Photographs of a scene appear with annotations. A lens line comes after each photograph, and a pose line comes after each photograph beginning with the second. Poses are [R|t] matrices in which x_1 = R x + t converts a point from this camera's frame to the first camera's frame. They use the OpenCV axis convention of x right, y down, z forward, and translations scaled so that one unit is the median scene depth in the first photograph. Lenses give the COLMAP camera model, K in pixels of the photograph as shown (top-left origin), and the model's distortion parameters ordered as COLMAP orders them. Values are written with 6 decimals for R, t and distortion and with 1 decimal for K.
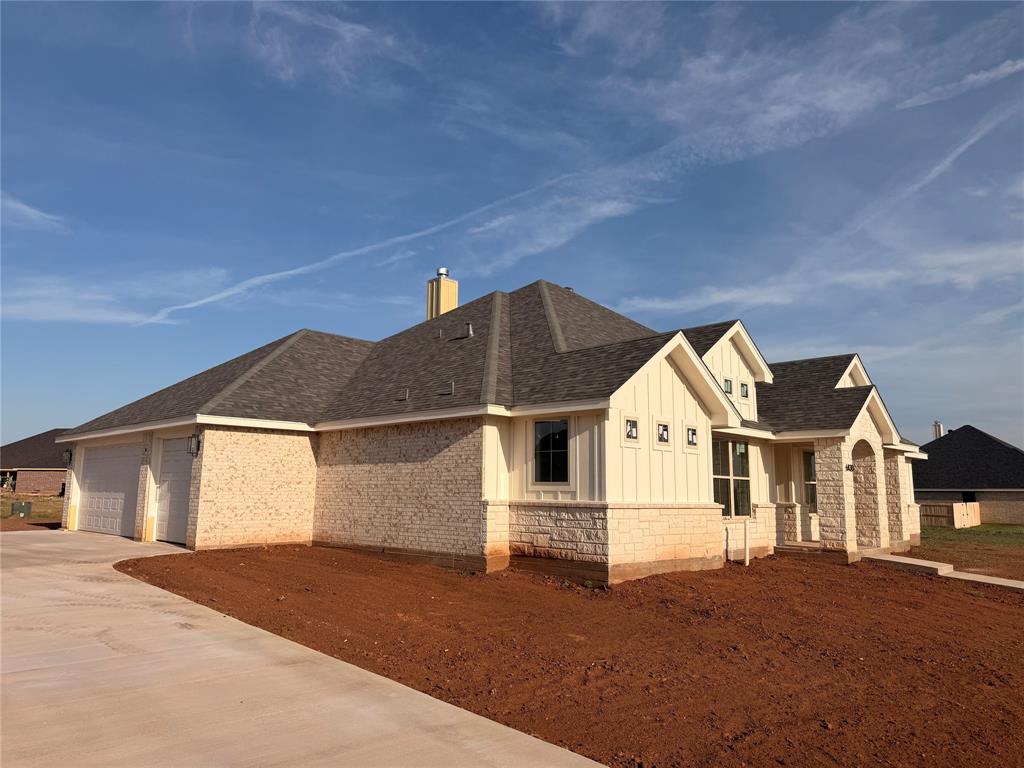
lens RADIAL K [[711.8, 0, 507.8], [0, 711.8, 384.2], [0, 0, 1]] dist [0.101195, -0.149077]
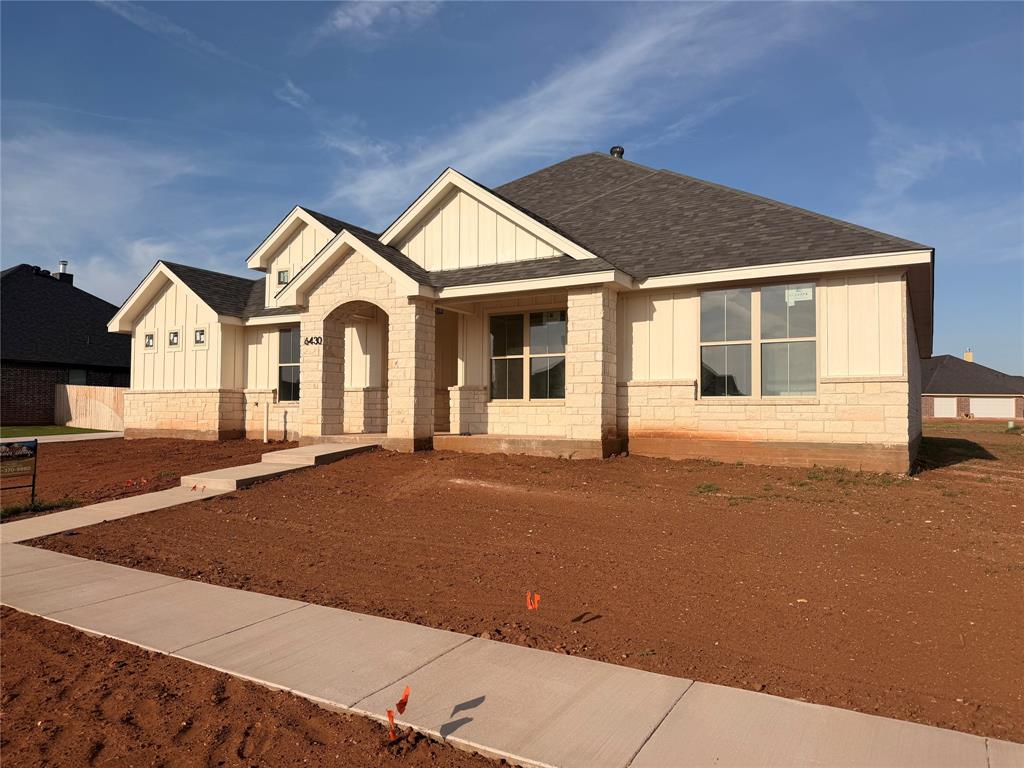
lens RADIAL K [[697.1, 0, 518.3], [0, 697.1, 385.4], [0, 0, 1]] dist [0.098871, -0.136721]
pose [[0.260116, -0.052106, -0.964171, 1.664498], [0.146734, 0.989079, -0.013866, 0.268634], [0.954363, -0.137870, 0.264920, 1.247001]]
